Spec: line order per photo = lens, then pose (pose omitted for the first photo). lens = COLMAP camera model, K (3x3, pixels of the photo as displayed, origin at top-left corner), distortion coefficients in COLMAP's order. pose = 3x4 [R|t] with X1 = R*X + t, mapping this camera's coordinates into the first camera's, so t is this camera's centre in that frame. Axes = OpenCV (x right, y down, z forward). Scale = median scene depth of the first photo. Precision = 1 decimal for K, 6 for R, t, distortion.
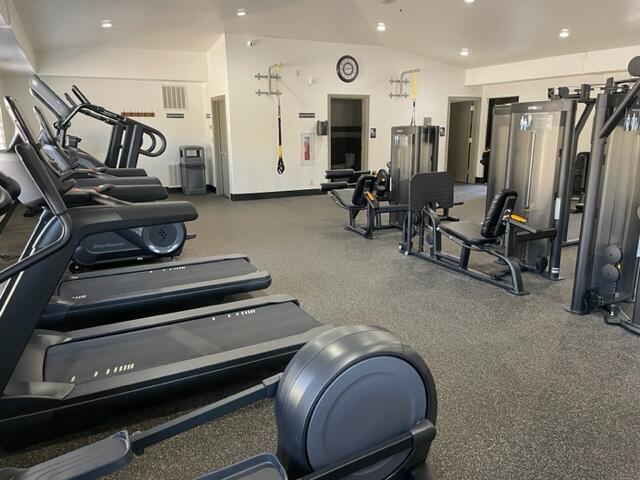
lens RADIAL K [[486.3, 0, 318.4], [0, 486.3, 237.2], [0, 0, 1]] dist [0.088021, -0.130047]
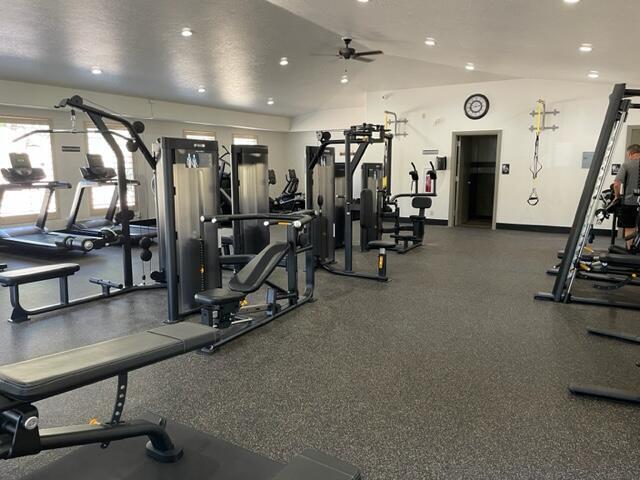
lens RADIAL K [[486.3, 0, 318.4], [0, 486.3, 237.2], [0, 0, 1]] dist [0.088021, -0.130047]
pose [[0.511223, 0.135886, -0.848638, 0.802385], [-0.192905, 0.980370, 0.040772, -0.055234], [0.837519, 0.142863, 0.527401, 0.225017]]
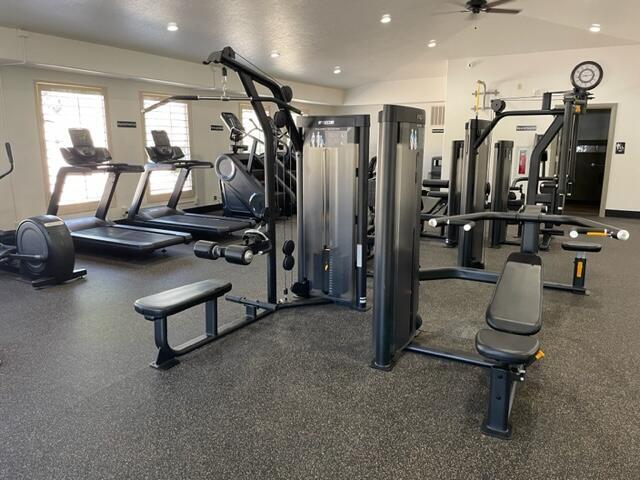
lens RADIAL K [[486.3, 0, 318.4], [0, 486.3, 237.2], [0, 0, 1]] dist [0.088021, -0.130047]
pose [[0.529577, 0.172301, -0.830578, 0.598250], [-0.191906, 0.978102, 0.080545, -0.036290], [0.826269, 0.116738, 0.551047, 0.141676]]
